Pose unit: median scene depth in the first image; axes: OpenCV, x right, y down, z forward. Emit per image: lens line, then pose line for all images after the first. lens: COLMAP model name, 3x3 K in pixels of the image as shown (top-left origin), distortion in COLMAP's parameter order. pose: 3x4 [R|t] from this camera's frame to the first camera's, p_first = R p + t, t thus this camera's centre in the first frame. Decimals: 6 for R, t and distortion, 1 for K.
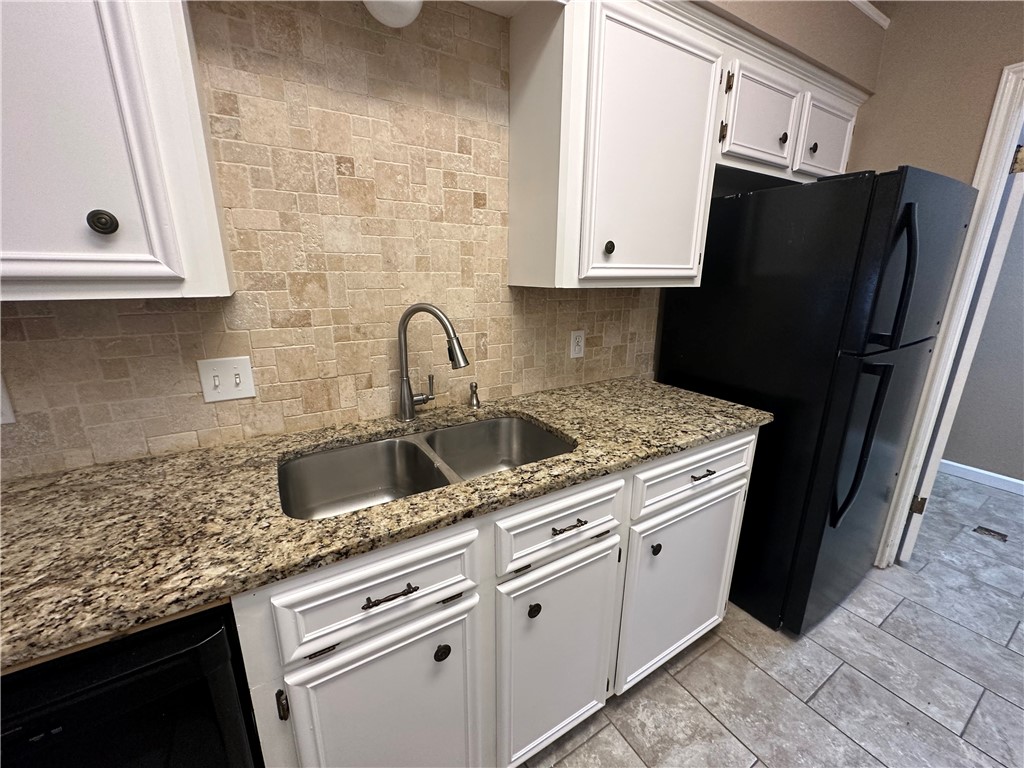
lens RADIAL K [[410.2, 0, 510.3], [0, 410.2, 384.3], [0, 0, 1]] dist [-0.001970, 0.000600]
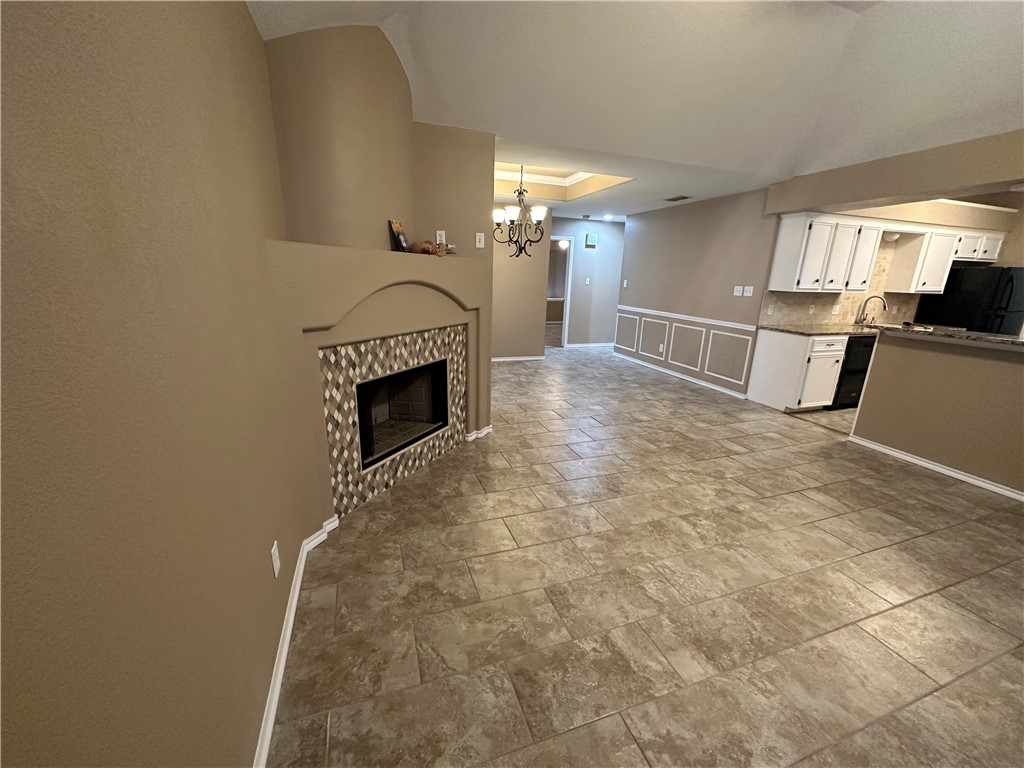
lens RADIAL K [[410.2, 0, 510.3], [0, 410.2, 384.3], [0, 0, 1]] dist [-0.001970, 0.000600]
pose [[0.978572, 0.072478, -0.192726, -3.203482], [-0.072677, 0.997337, 0.006042, 1.030834], [0.192650, 0.008094, 0.981234, -4.142292]]
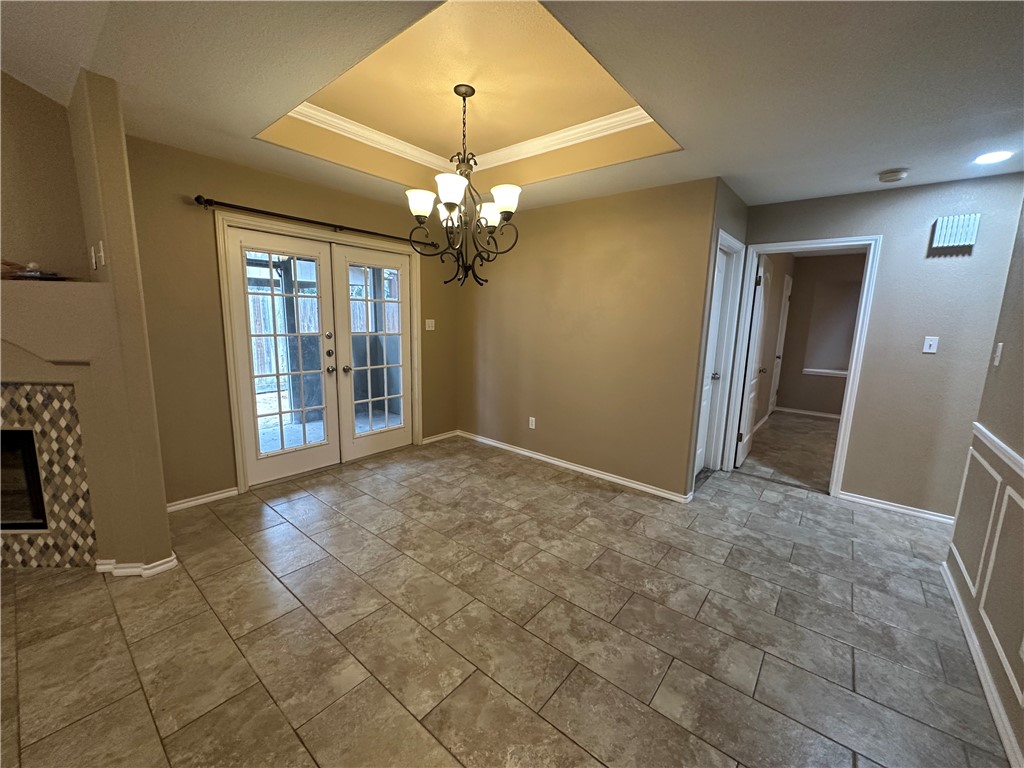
lens RADIAL K [[410.2, 0, 510.3], [0, 410.2, 384.3], [0, 0, 1]] dist [-0.001970, 0.000600]
pose [[0.323080, 0.152792, -0.933956, -1.791302], [-0.269971, 0.960753, 0.063786, 0.018127], [0.907047, 0.231533, 0.351650, -0.301068]]
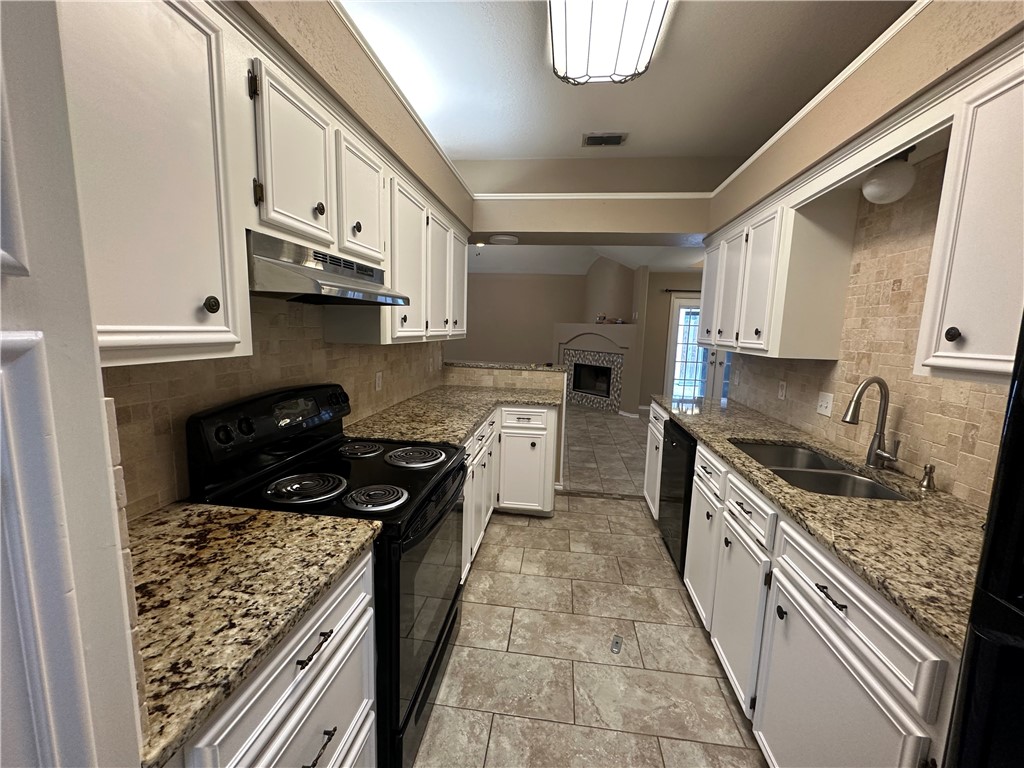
lens RADIAL K [[410.2, 0, 510.3], [0, 410.2, 384.3], [0, 0, 1]] dist [-0.001970, 0.000600]
pose [[-0.627720, 0.081623, -0.774148, 1.606249], [-0.236090, 0.927685, 0.289246, -0.285716], [0.741775, 0.364334, -0.563056, 0.894856]]
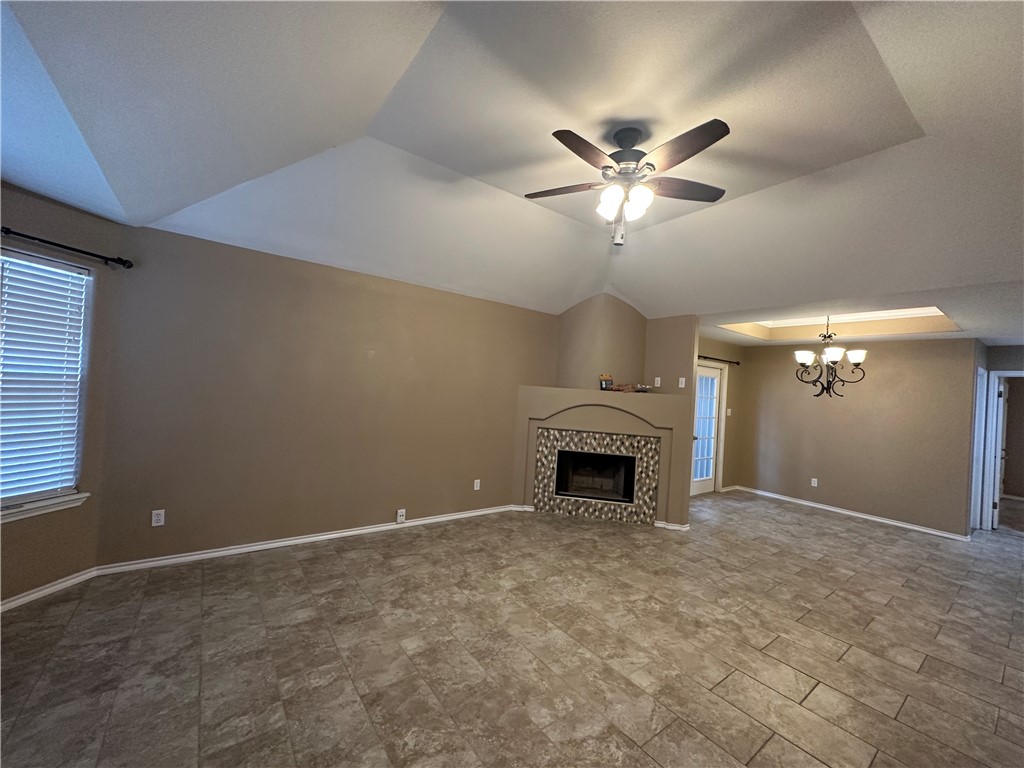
lens RADIAL K [[410.2, 0, 510.3], [0, 410.2, 384.3], [0, 0, 1]] dist [-0.001970, 0.000600]
pose [[0.092180, -0.013407, -0.995652, -0.127982], [-0.317441, 0.947341, -0.042146, 0.790869], [0.943787, 0.319945, 0.083070, -3.325754]]
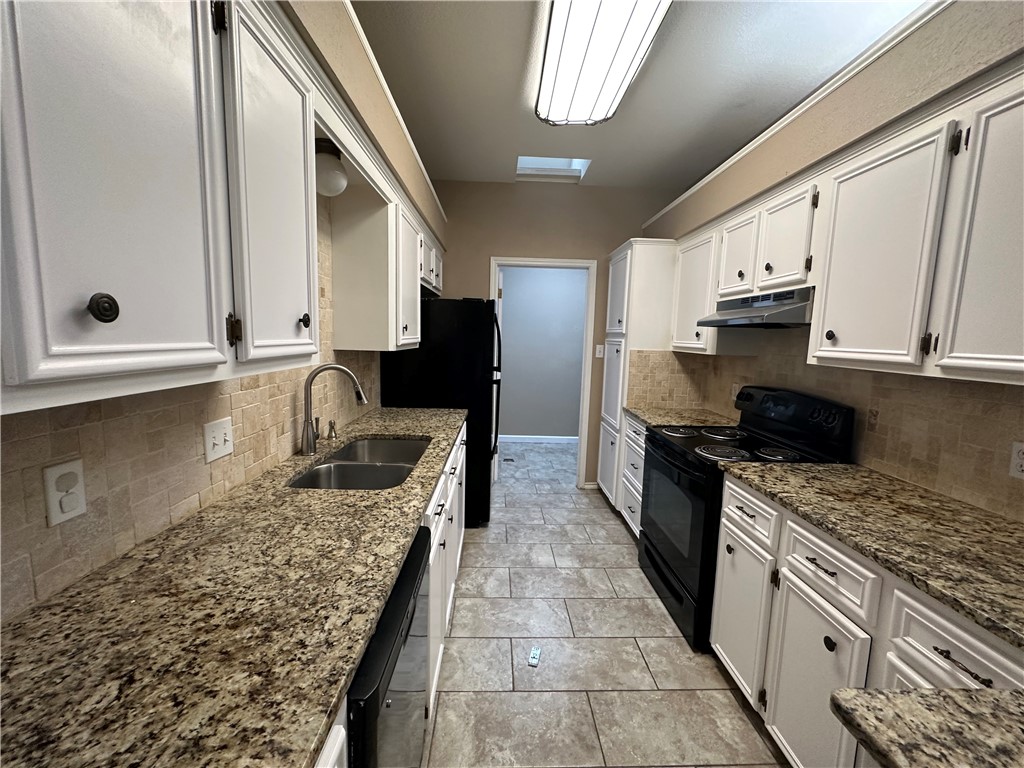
lens RADIAL K [[410.2, 0, 510.3], [0, 410.2, 384.3], [0, 0, 1]] dist [-0.001970, 0.000600]
pose [[0.495079, -0.097282, 0.863385, -1.169864], [0.204477, 0.978847, -0.006959, 0.010776], [-0.844444, 0.179988, 0.504498, -0.248036]]
